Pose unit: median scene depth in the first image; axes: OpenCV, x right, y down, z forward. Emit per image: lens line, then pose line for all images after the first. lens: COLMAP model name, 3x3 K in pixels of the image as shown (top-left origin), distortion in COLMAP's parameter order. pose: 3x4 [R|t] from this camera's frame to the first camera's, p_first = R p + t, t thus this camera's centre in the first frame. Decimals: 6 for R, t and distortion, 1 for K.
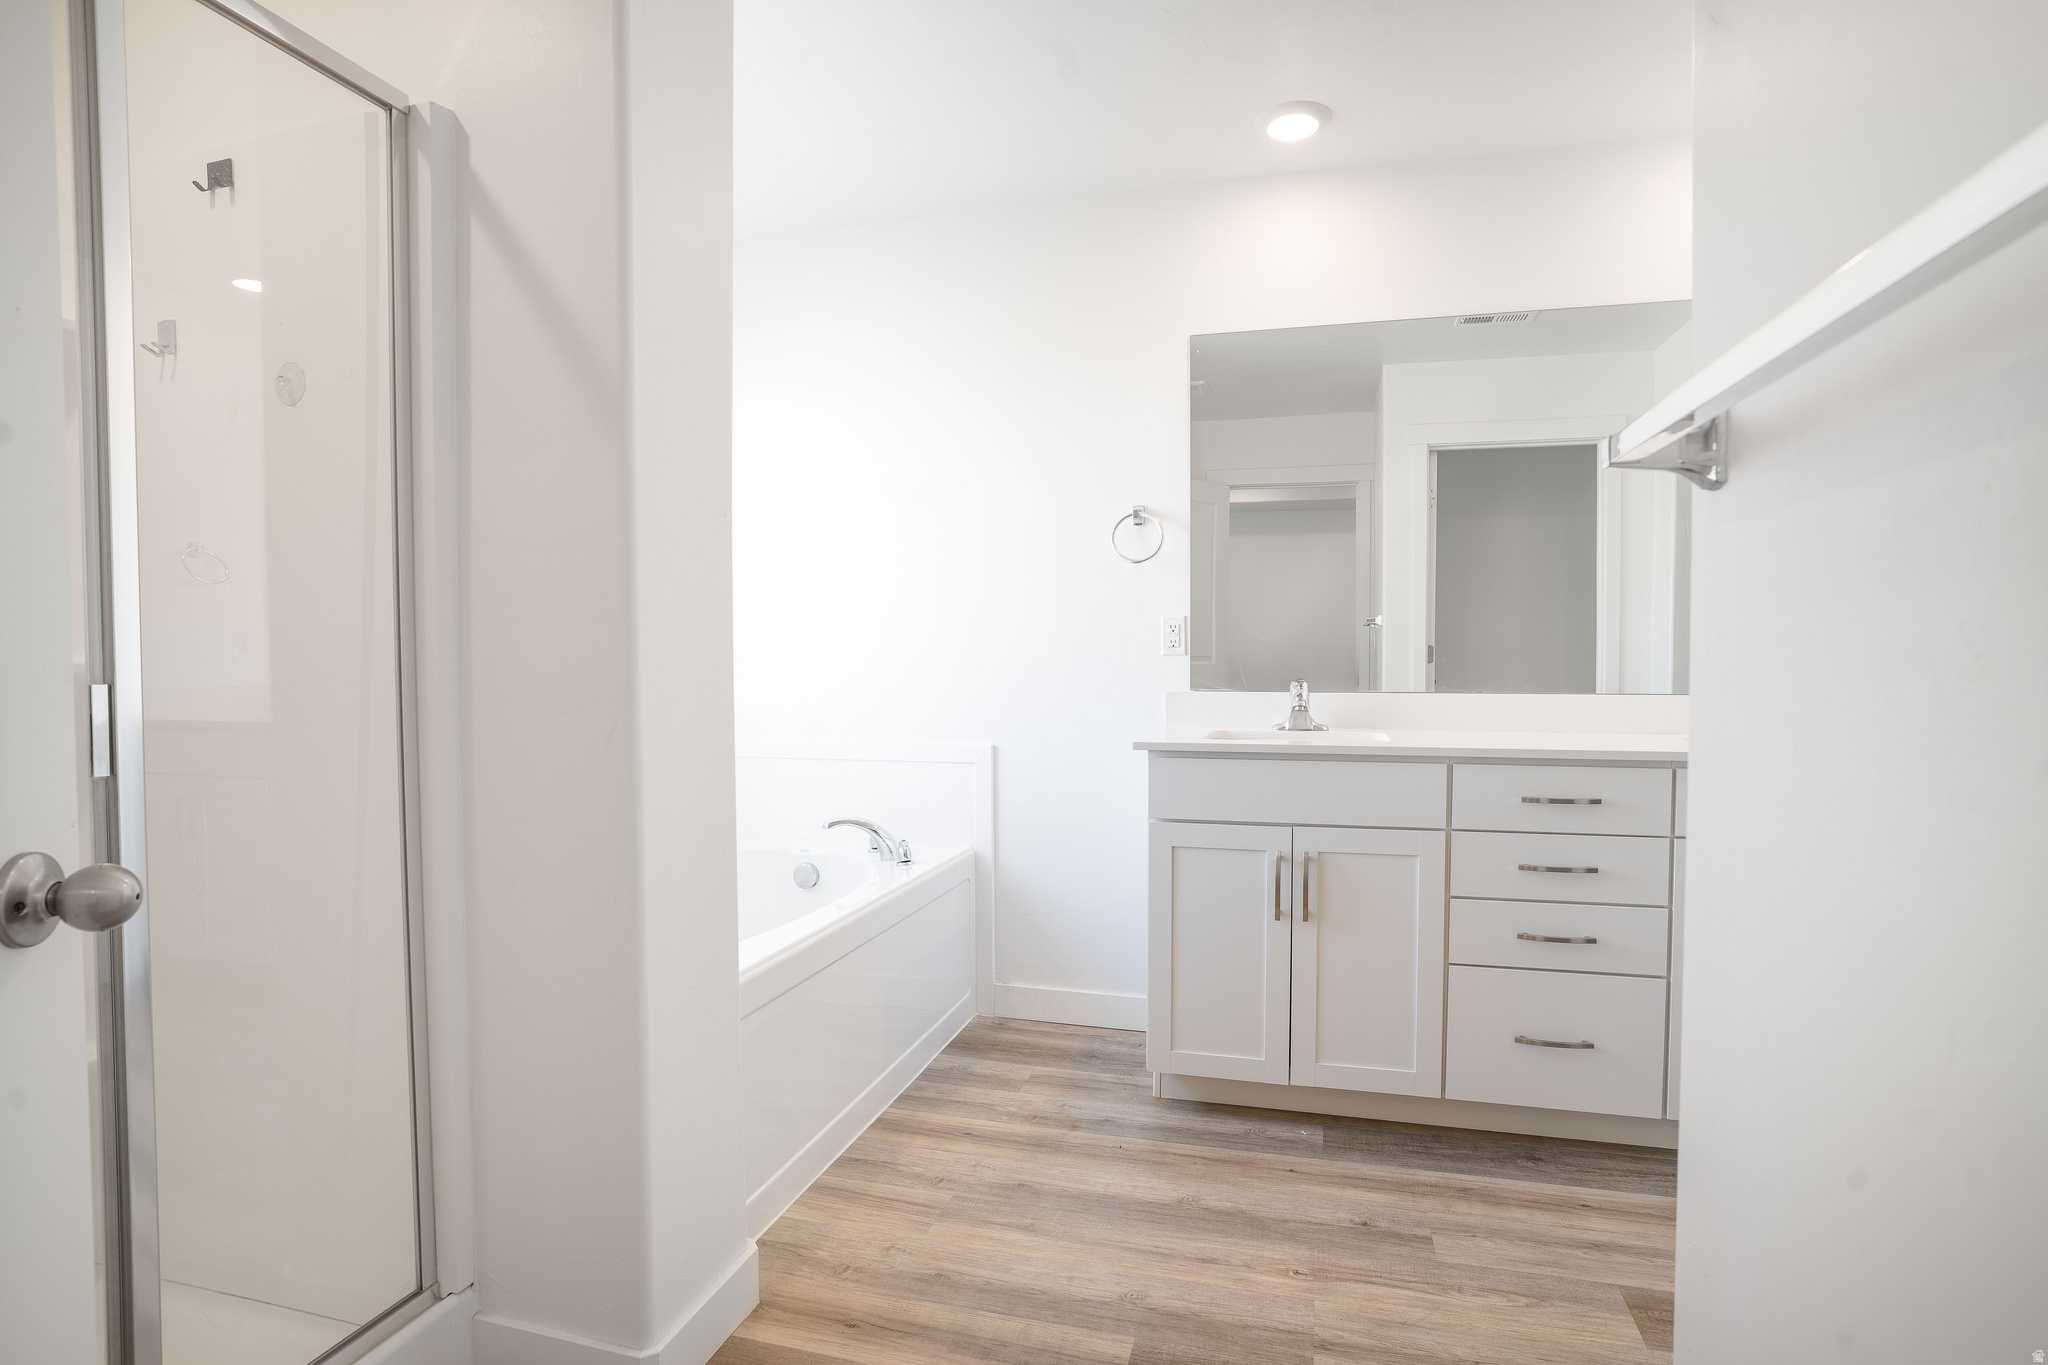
lens RADIAL K [[1049.8, 0, 1045.1], [0, 1049.8, 687.3], [0, 0, 1]] dist [0.000377, 0.005573]
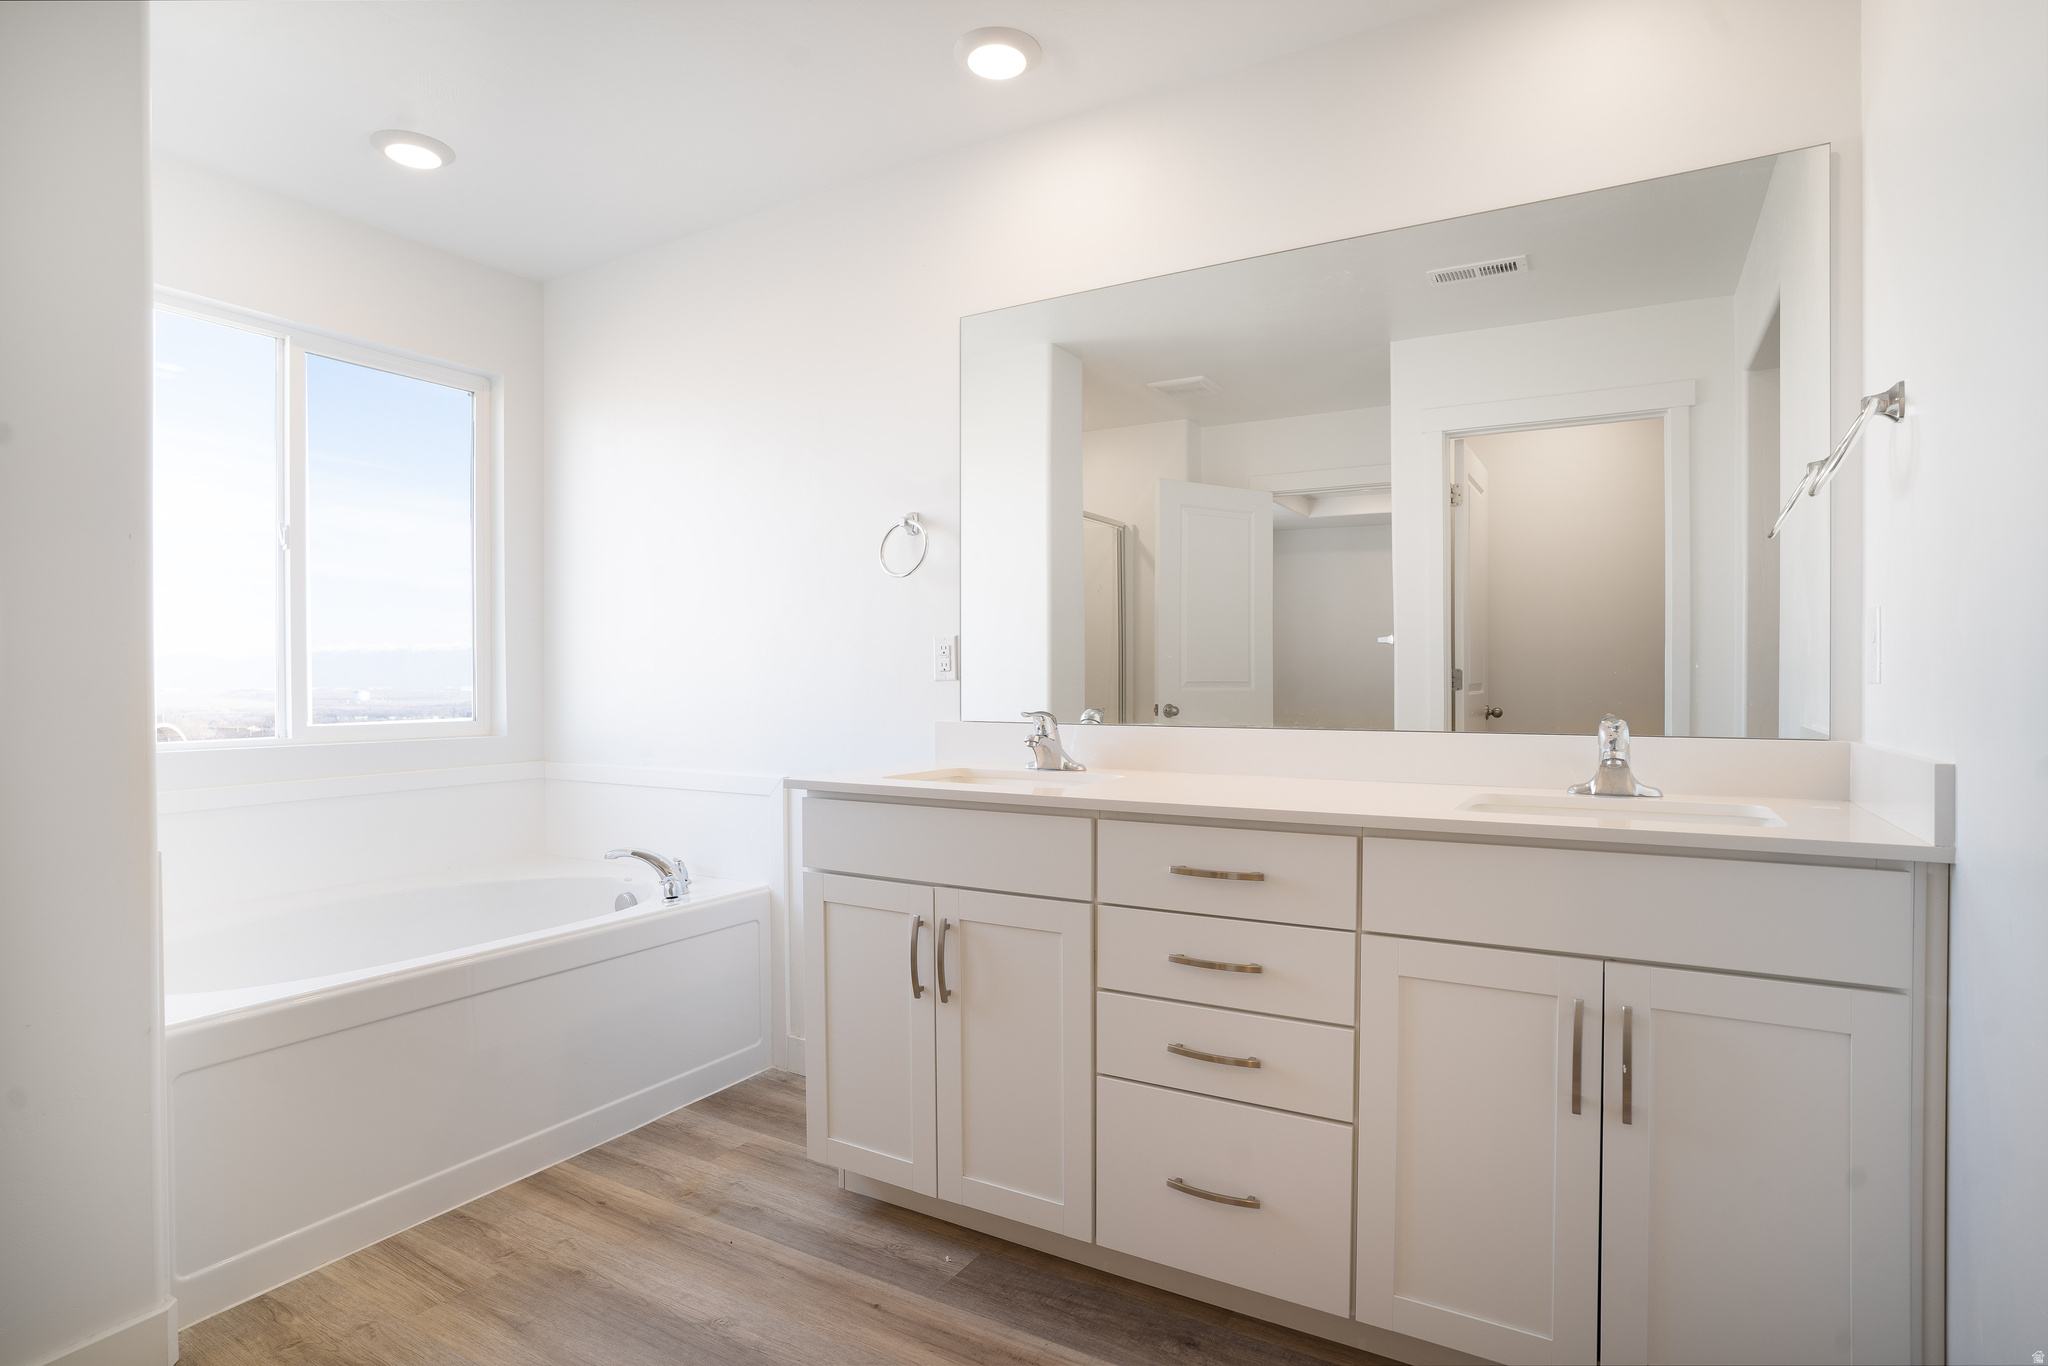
lens RADIAL K [[1049.8, 0, 1017.6], [0, 1049.8, 693.6], [0, 0, 1]] dist [0.000377, 0.005573]
pose [[0.962807, 0.010008, -0.270005, 0.519954], [-0.015770, 0.999692, -0.019180, -0.005401], [0.269730, 0.022724, 0.962668, 0.210067]]
